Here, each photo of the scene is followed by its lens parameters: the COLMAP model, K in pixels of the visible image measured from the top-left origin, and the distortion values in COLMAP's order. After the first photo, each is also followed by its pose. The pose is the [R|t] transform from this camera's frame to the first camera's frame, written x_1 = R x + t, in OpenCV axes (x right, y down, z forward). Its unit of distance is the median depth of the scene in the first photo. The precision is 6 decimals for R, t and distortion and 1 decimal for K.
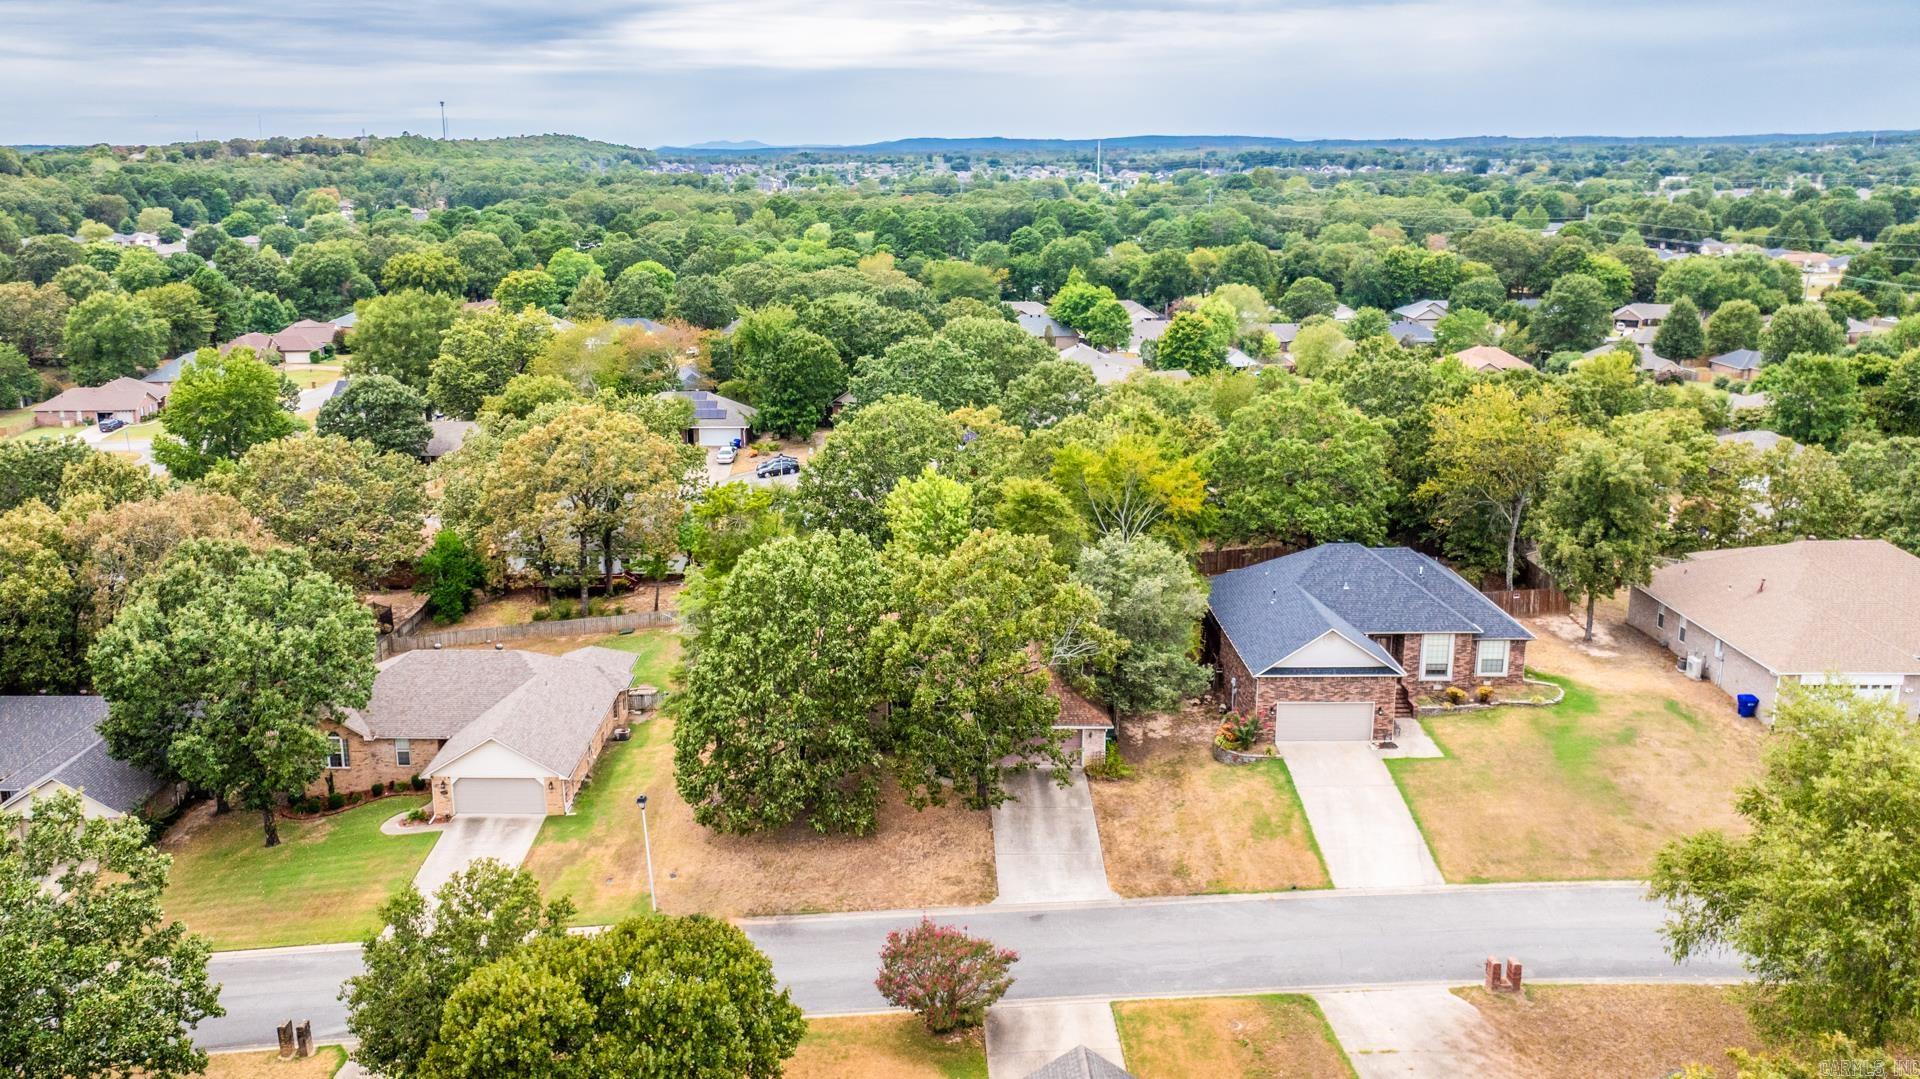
lens RADIAL K [[1583.4, 0, 960.0], [0, 1583.4, 539.5], [0, 0, 1]] dist [-0.014207, -0.007116]
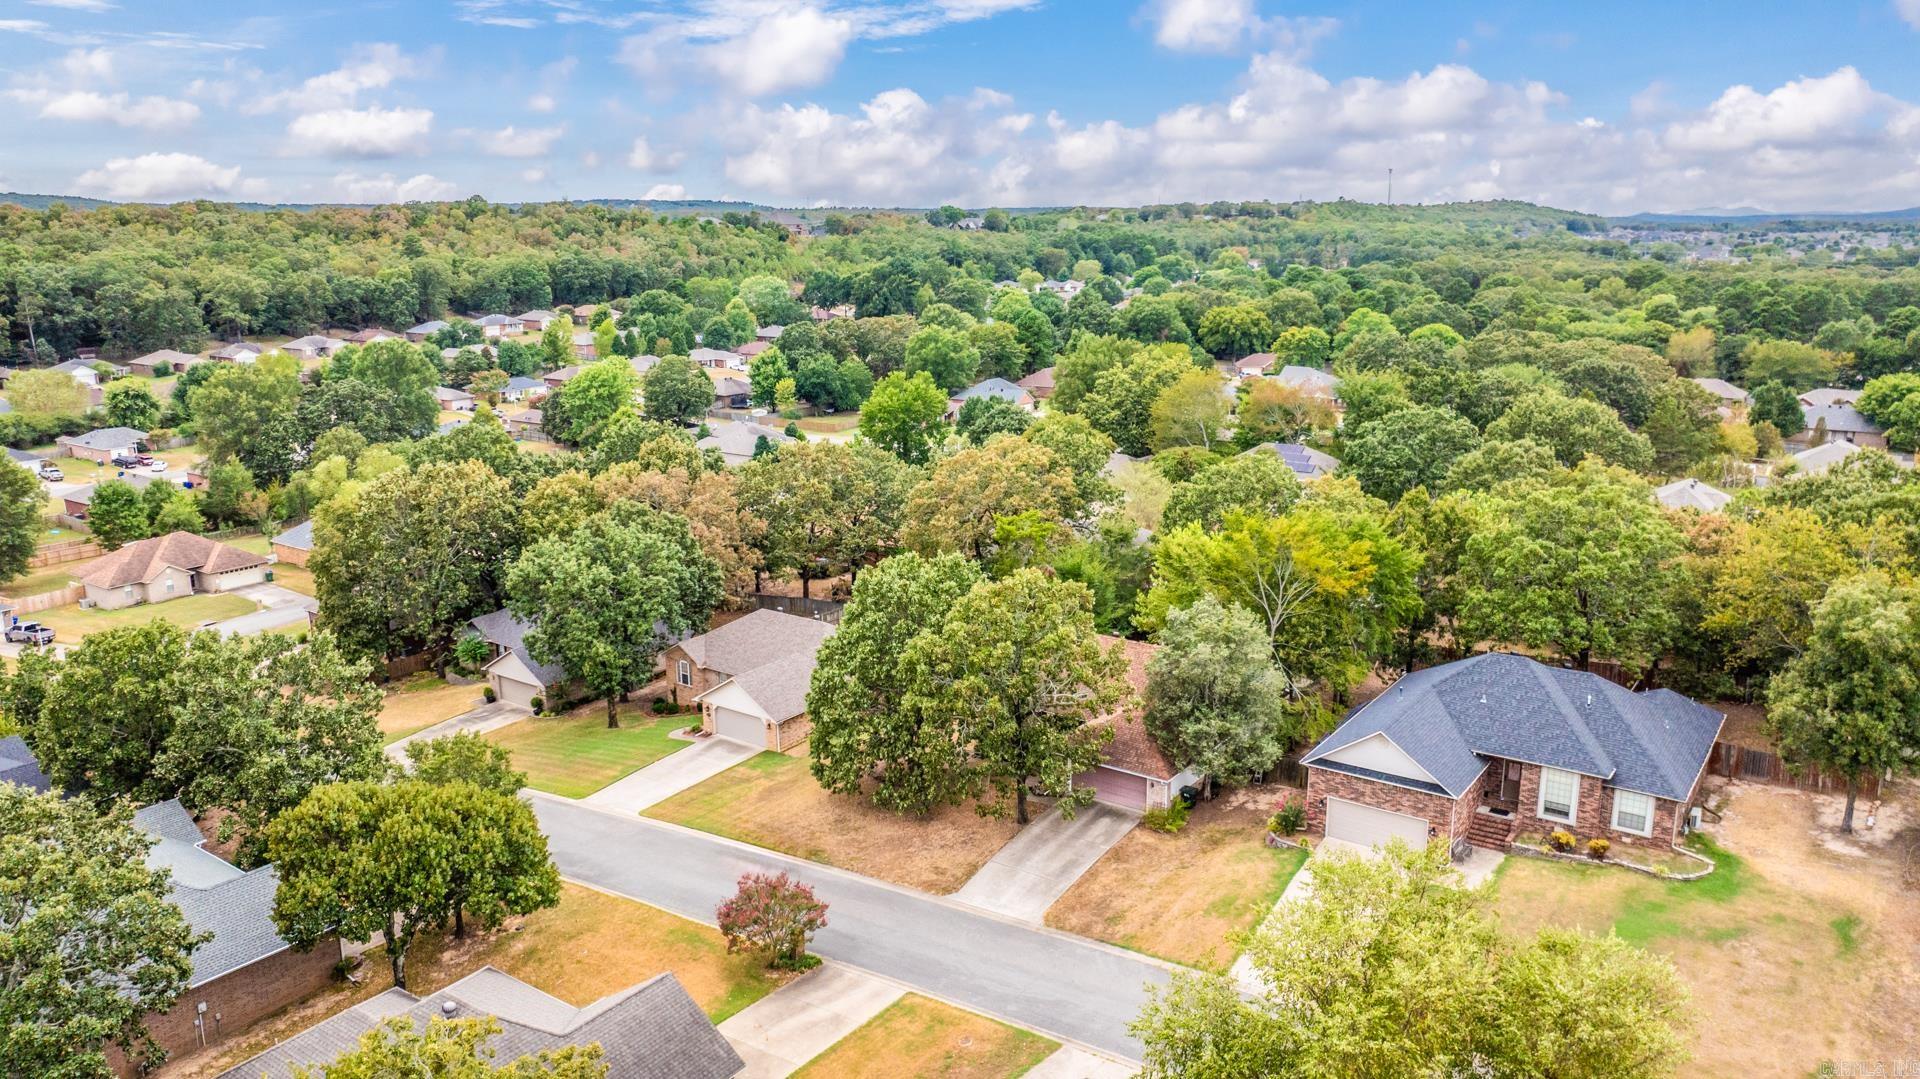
lens RADIAL K [[1511.0, 0, 960.0], [0, 1511.0, 539.5], [0, 0, 1]] dist [-0.010623, -0.004230]
pose [[0.796320, 0.132146, -0.590265, 0.160834], [-0.148542, 0.988684, 0.020945, -0.011392], [0.586354, 0.071000, 0.806938, 0.031591]]
